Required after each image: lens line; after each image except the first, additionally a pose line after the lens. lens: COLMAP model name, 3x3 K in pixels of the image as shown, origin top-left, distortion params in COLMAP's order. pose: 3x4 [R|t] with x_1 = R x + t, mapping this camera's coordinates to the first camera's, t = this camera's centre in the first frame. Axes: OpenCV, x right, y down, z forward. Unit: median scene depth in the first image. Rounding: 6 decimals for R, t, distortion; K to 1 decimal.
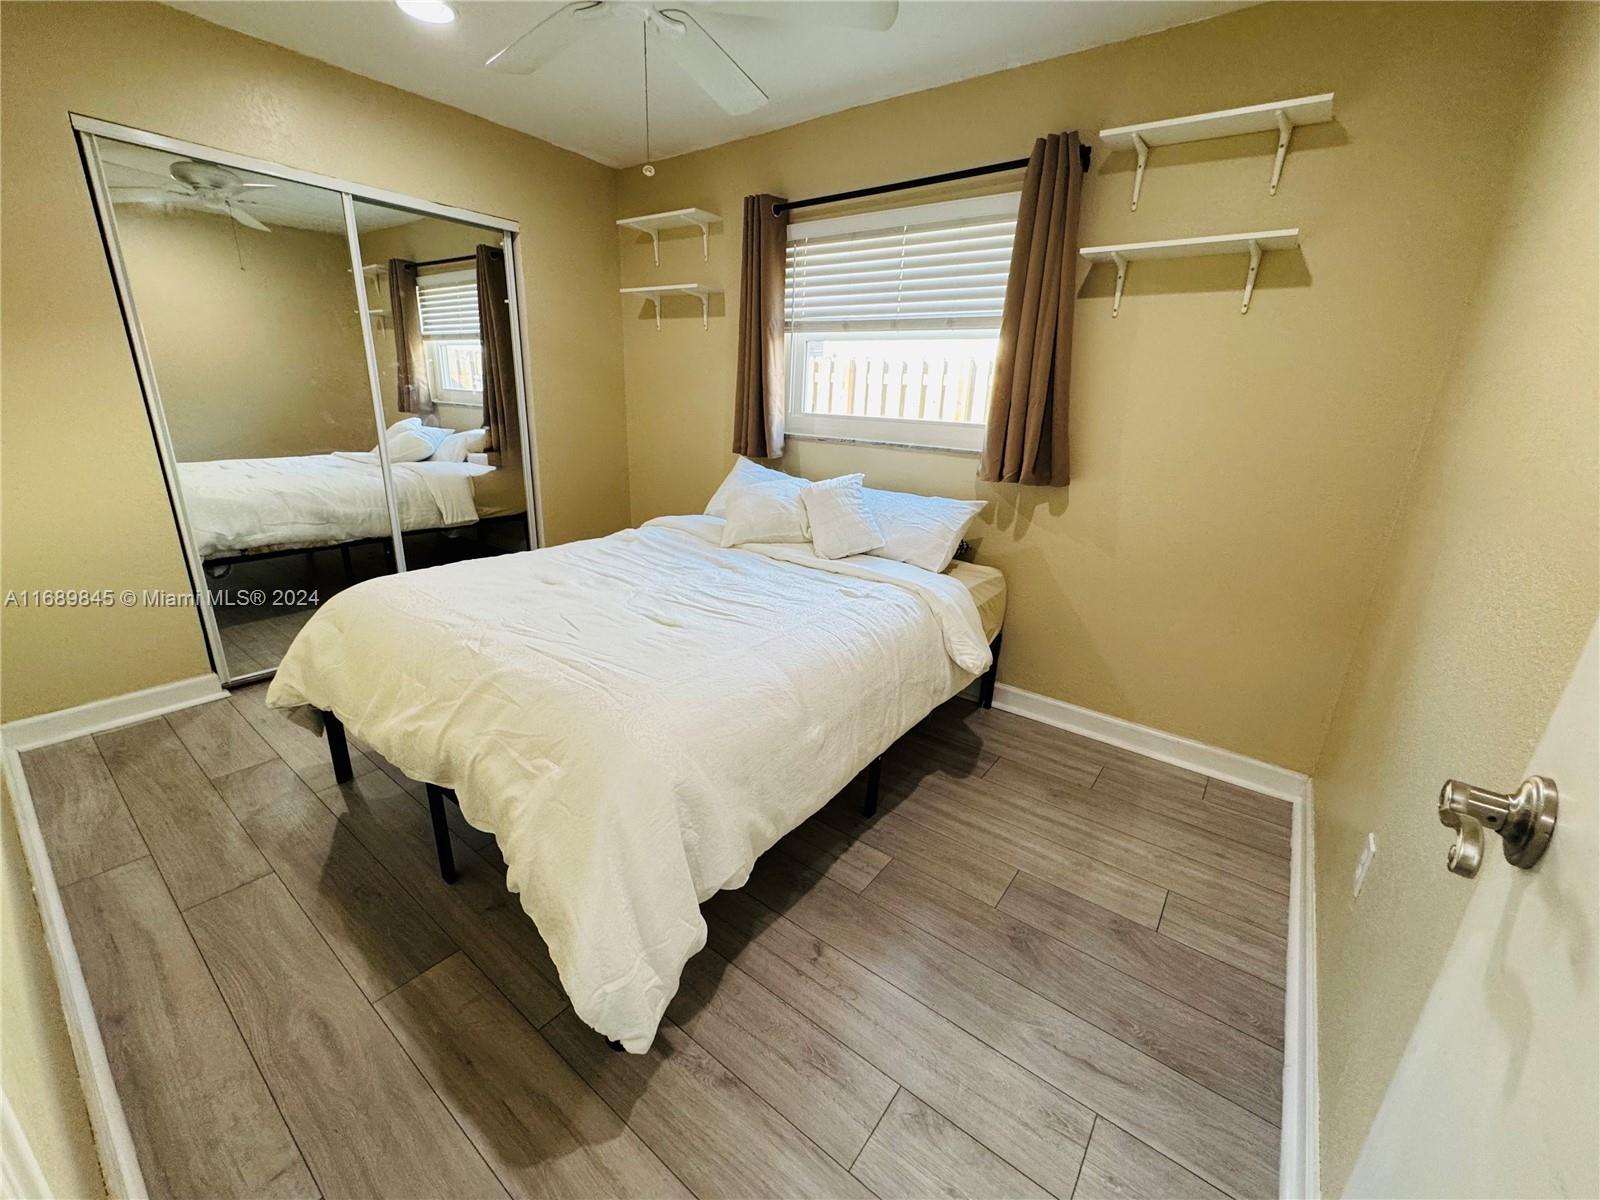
lens RADIAL K [[639.7, 0, 800.8], [0, 639.7, 597.7], [0, 0, 1]] dist [-0.000778, -0.000154]
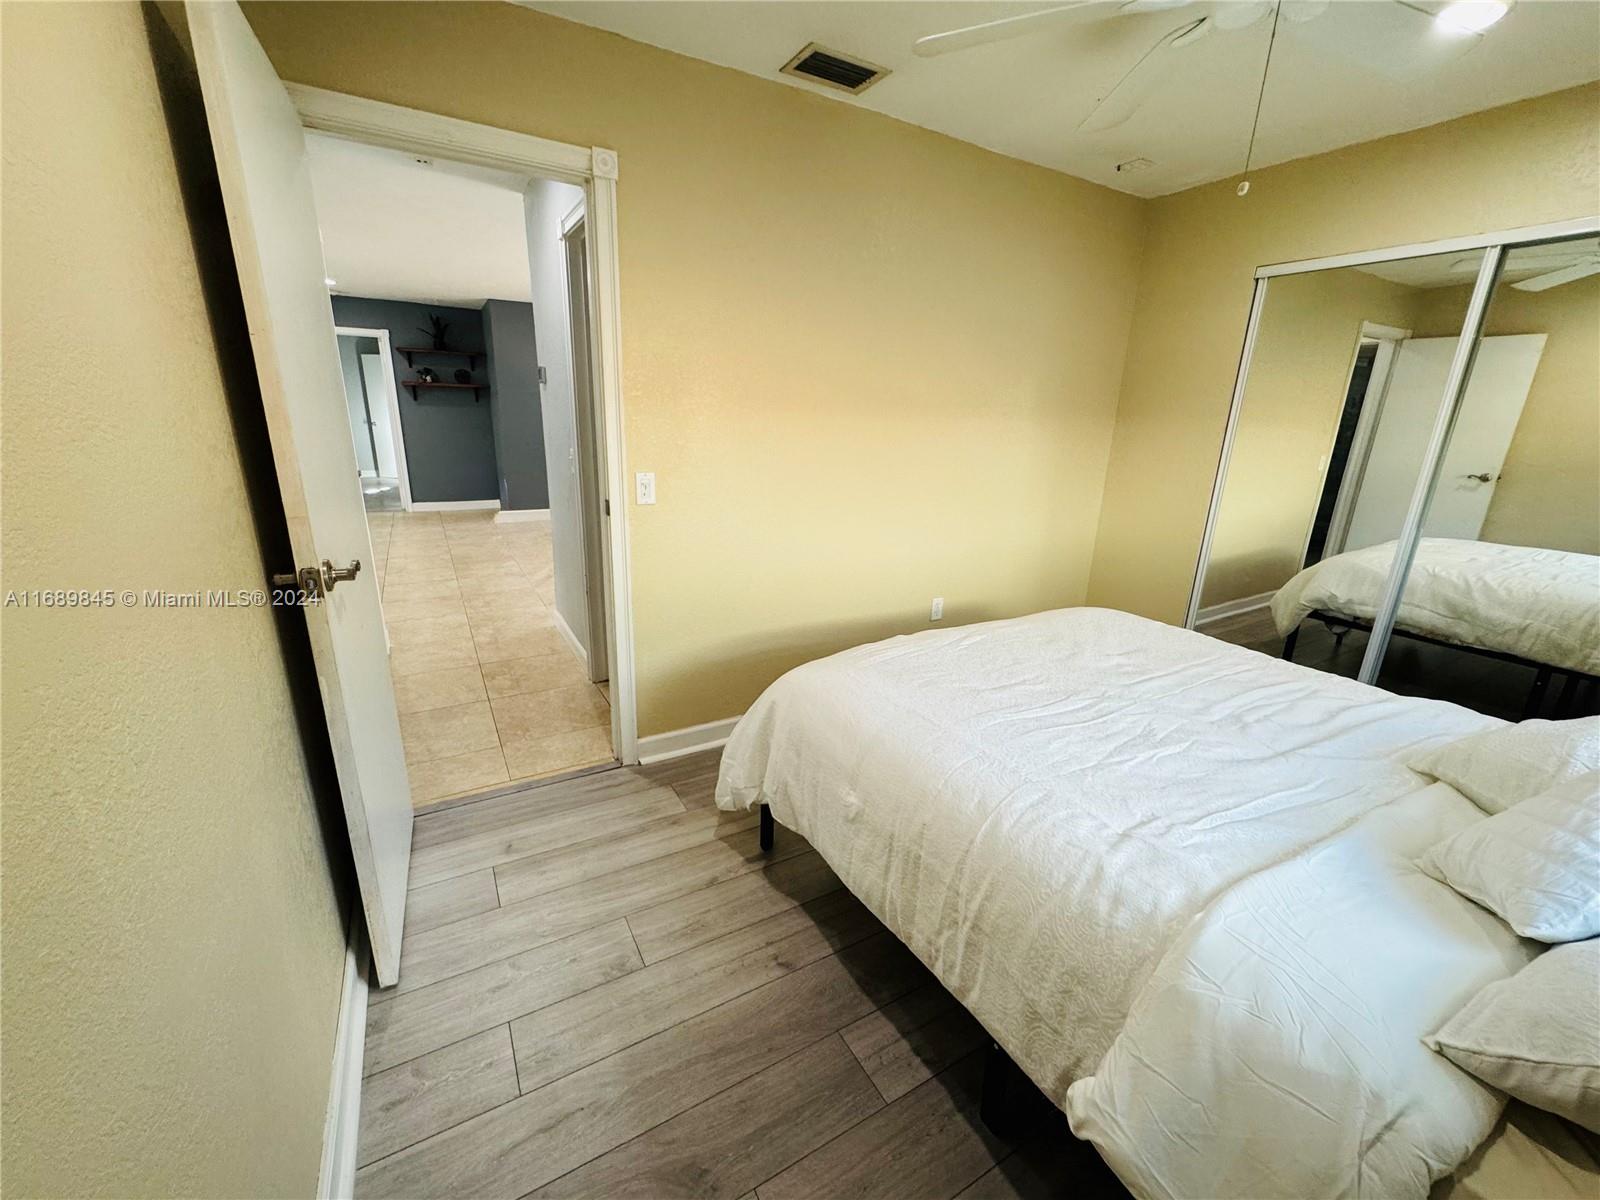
lens RADIAL K [[639.7, 0, 800.8], [0, 639.7, 597.7], [0, 0, 1]] dist [-0.000778, -0.000154]
pose [[-0.384021, 0.211379, -0.898803, 0.862547], [-0.317948, 0.883634, 0.343658, -0.369761], [0.866854, 0.417745, -0.272126, 1.084170]]
